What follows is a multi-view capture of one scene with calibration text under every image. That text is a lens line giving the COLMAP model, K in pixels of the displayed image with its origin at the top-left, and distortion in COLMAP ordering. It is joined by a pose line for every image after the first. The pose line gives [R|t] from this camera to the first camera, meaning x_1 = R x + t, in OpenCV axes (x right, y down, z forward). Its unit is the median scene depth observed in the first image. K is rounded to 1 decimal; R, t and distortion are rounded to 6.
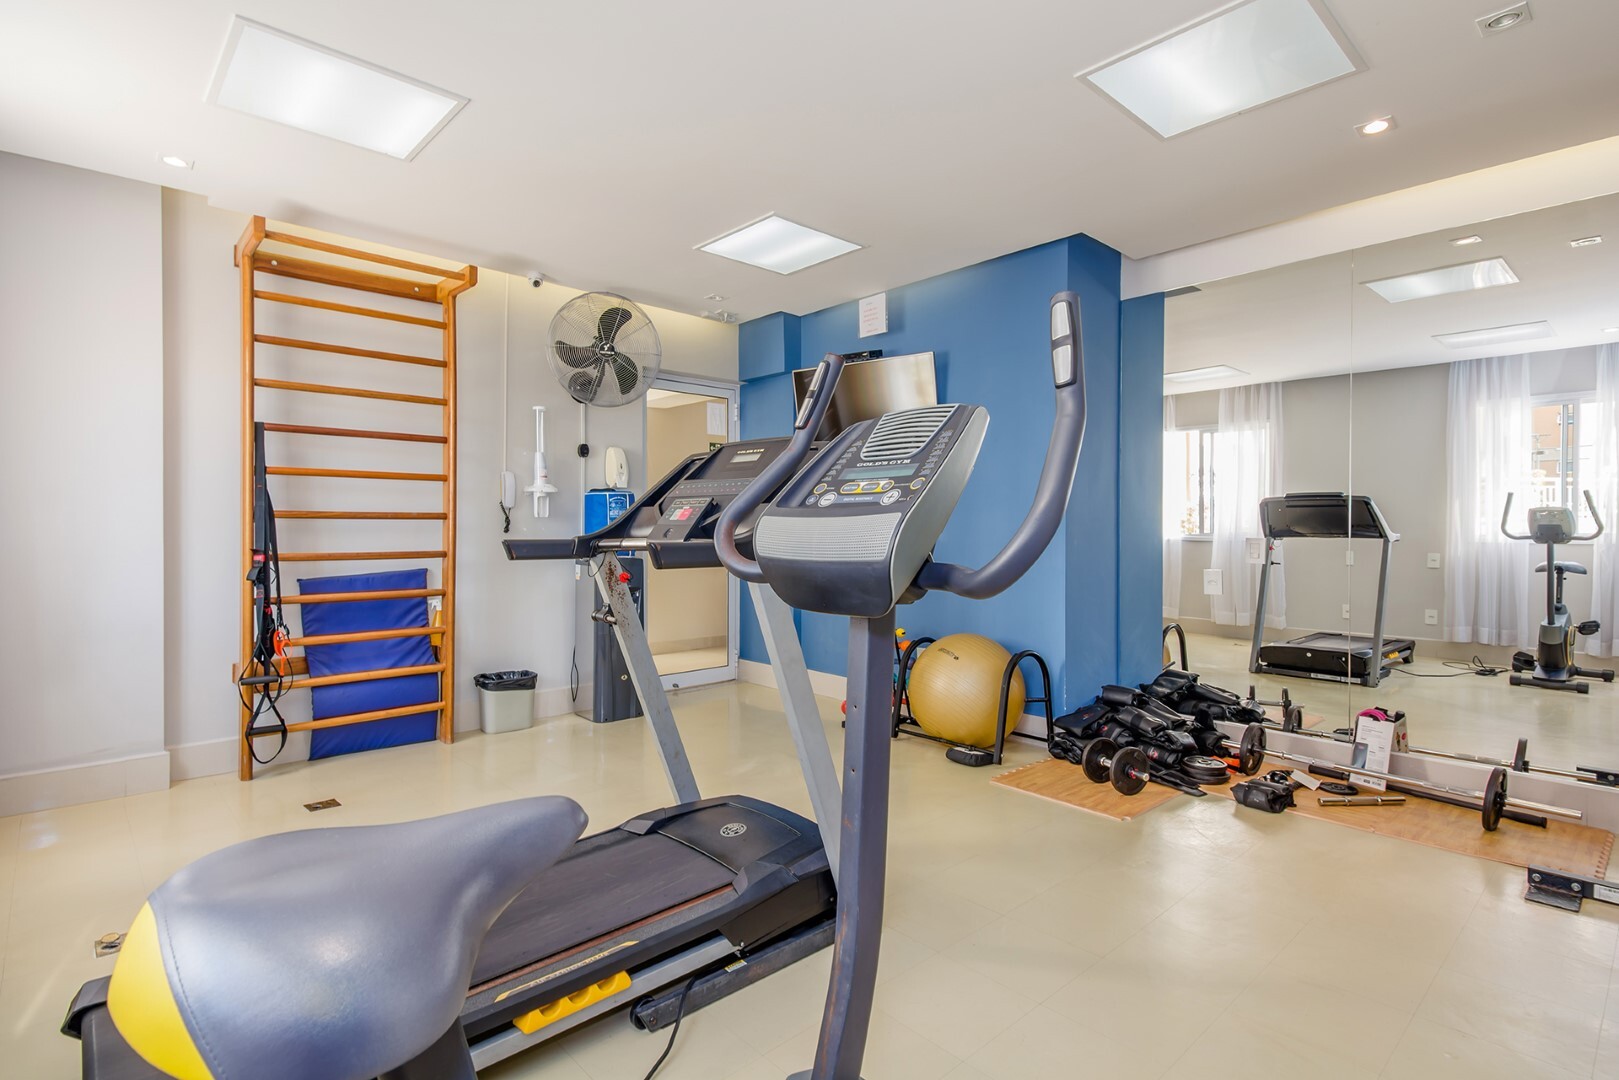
lens RADIAL K [[792.0, 0, 809.5], [0, 792.0, 540.0], [0, 0, 1]] dist [0.001992, 0.000148]
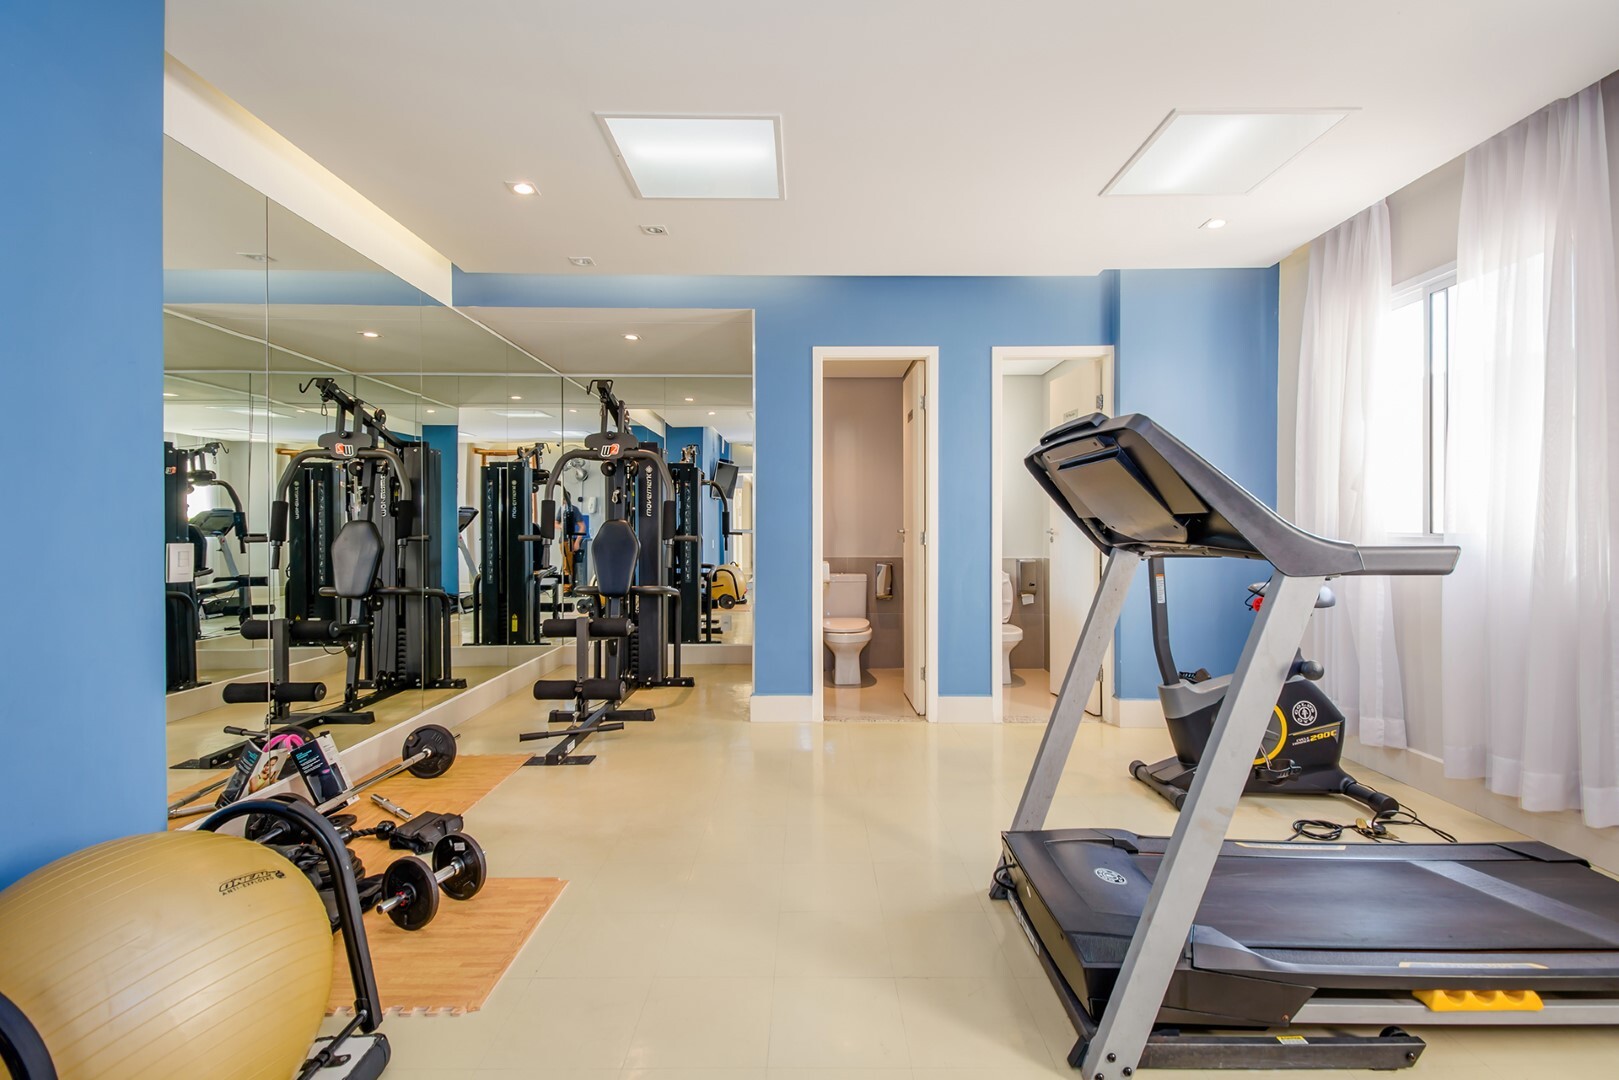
lens RADIAL K [[708.1, 0, 814.2], [0, 708.1, 534.7], [0, 0, 1]] dist [0.033566, -0.018892]
pose [[-0.737716, -0.004767, 0.675094, -0.439341], [0.008250, 0.999837, 0.016074, -0.028452], [-0.675060, 0.017428, -0.737557, 2.039372]]
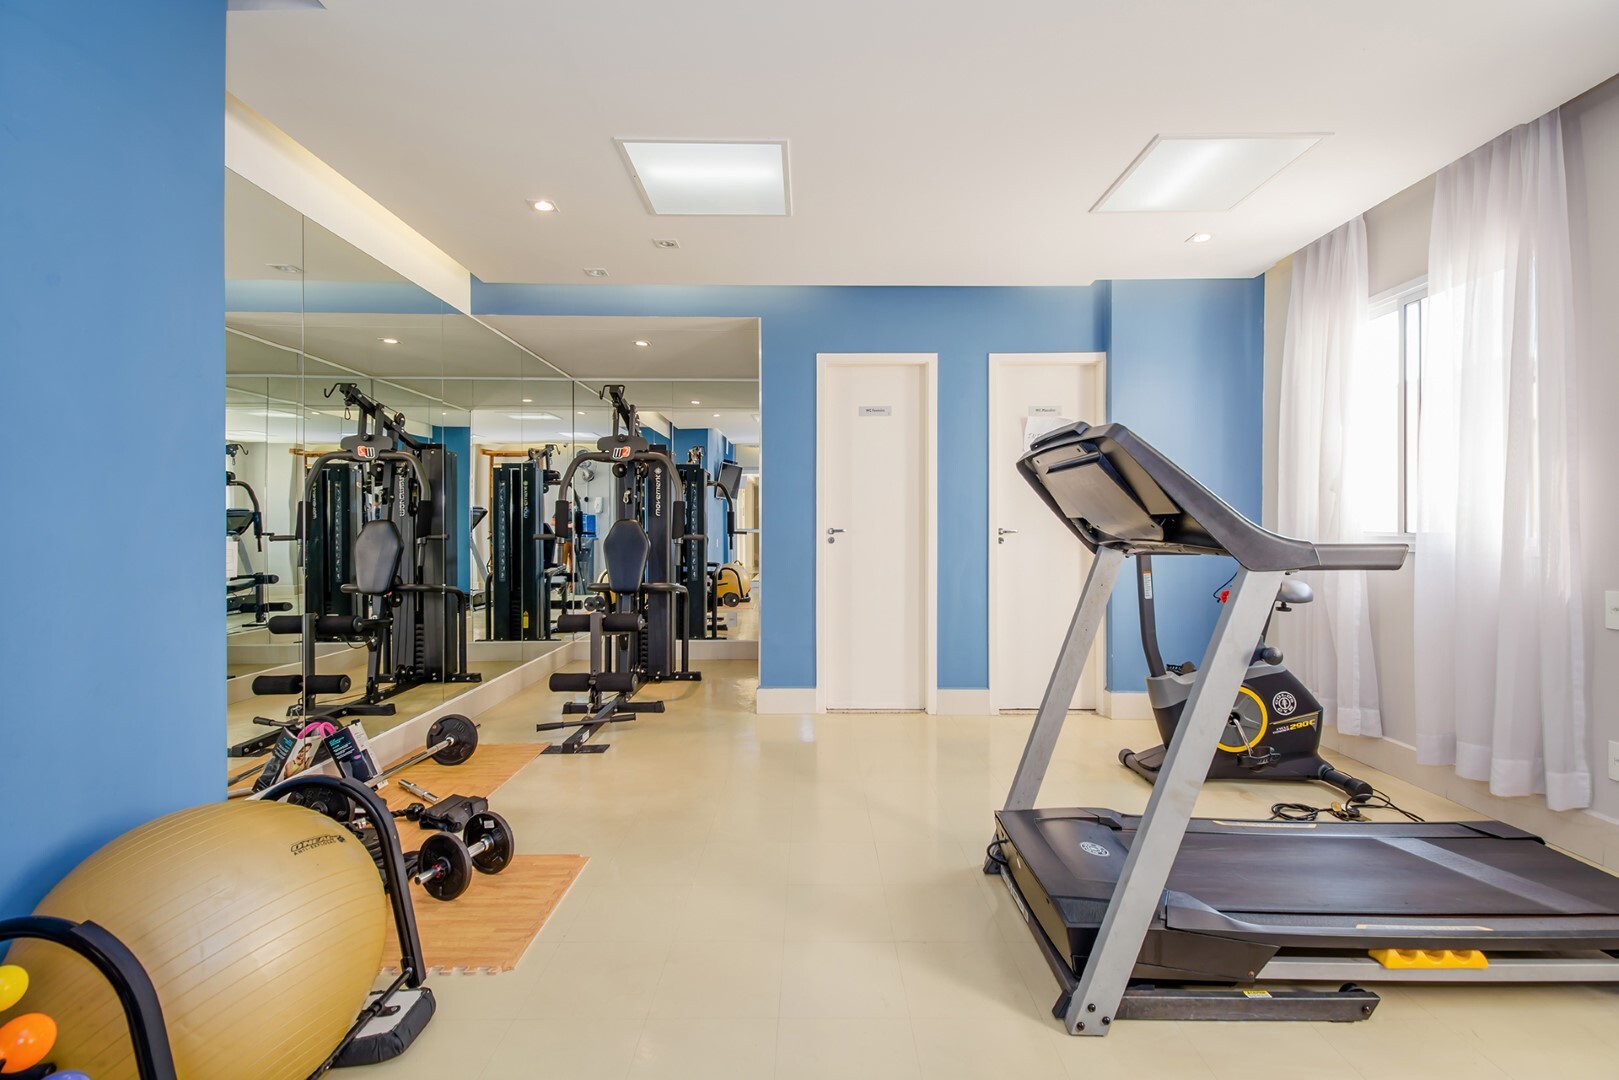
lens RADIAL K [[694.4, 0, 807.4], [0, 694.4, 533.6], [0, 0, 1]] dist [0.022927, -0.017400]
pose [[-0.728451, -0.004577, 0.685083, -0.473191], [0.008268, 0.999846, 0.015471, -0.028996], [-0.685048, 0.016934, -0.728301, 2.084419]]
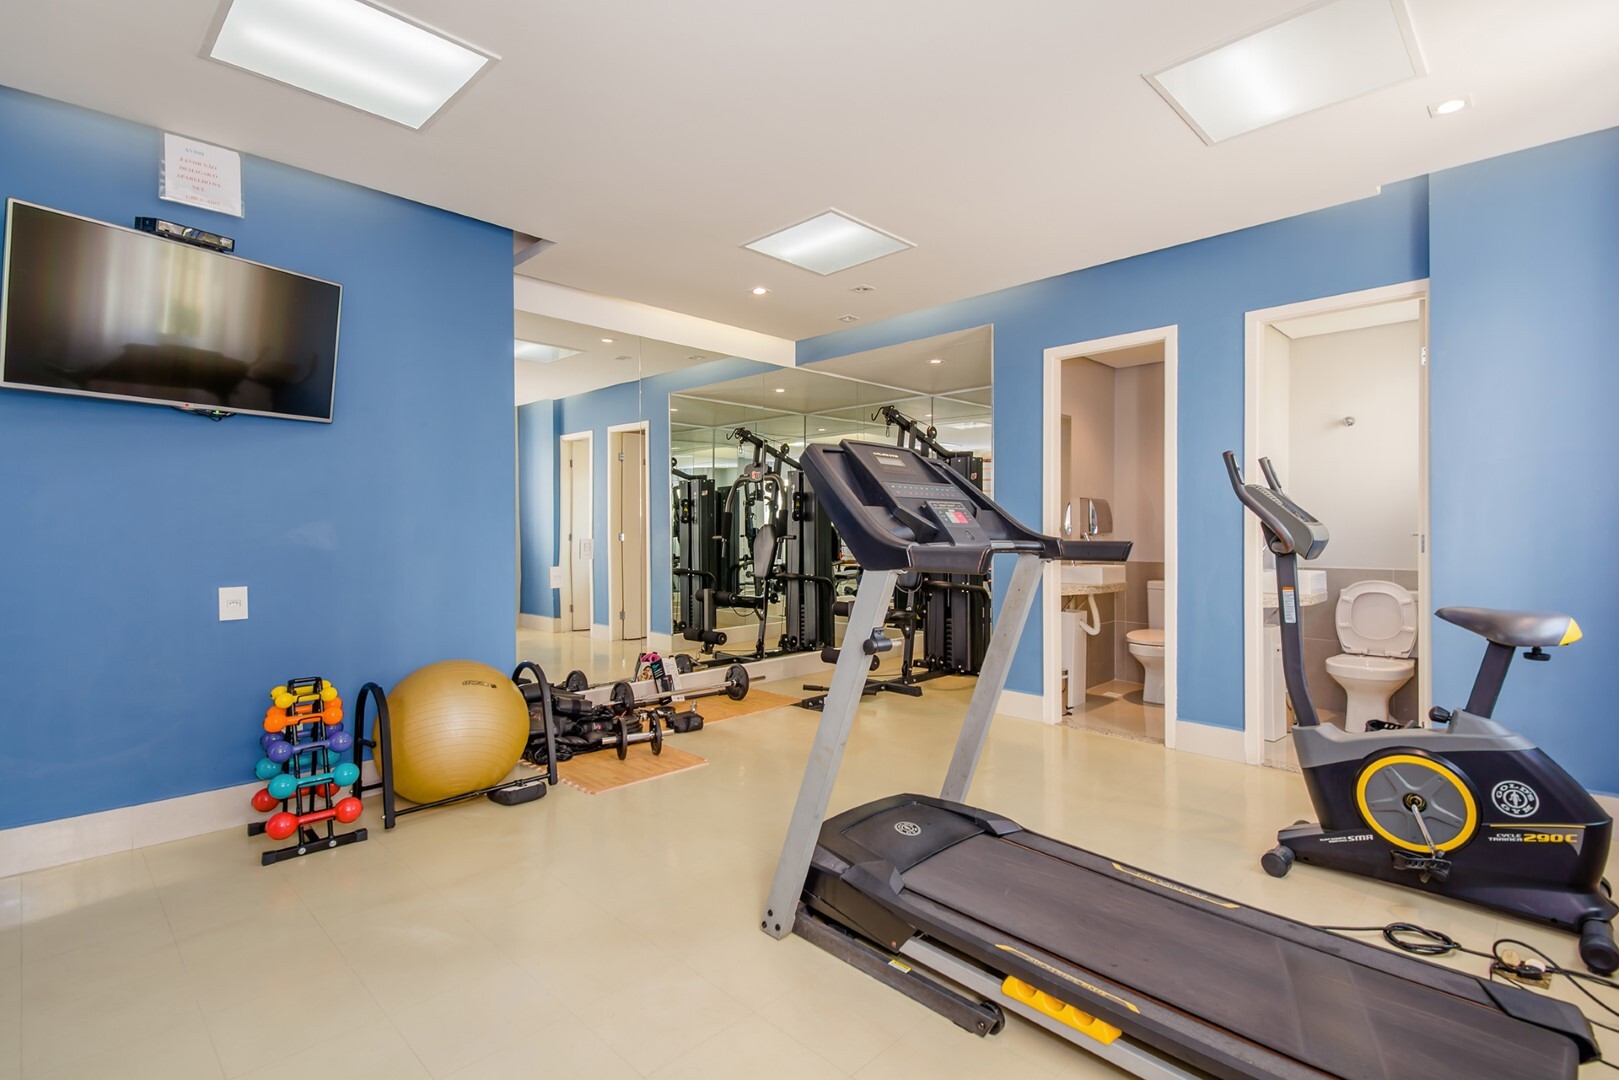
lens RADIAL K [[753.4, 0, 809.5], [0, 753.4, 540.0], [0, 0, 1]] dist [-0.000225, -0.000419]
pose [[-0.045894, -0.011777, 0.998877, -1.195163], [0.012587, 0.999844, 0.012367, -0.020921], [-0.998867, 0.013140, -0.045738, 1.324166]]
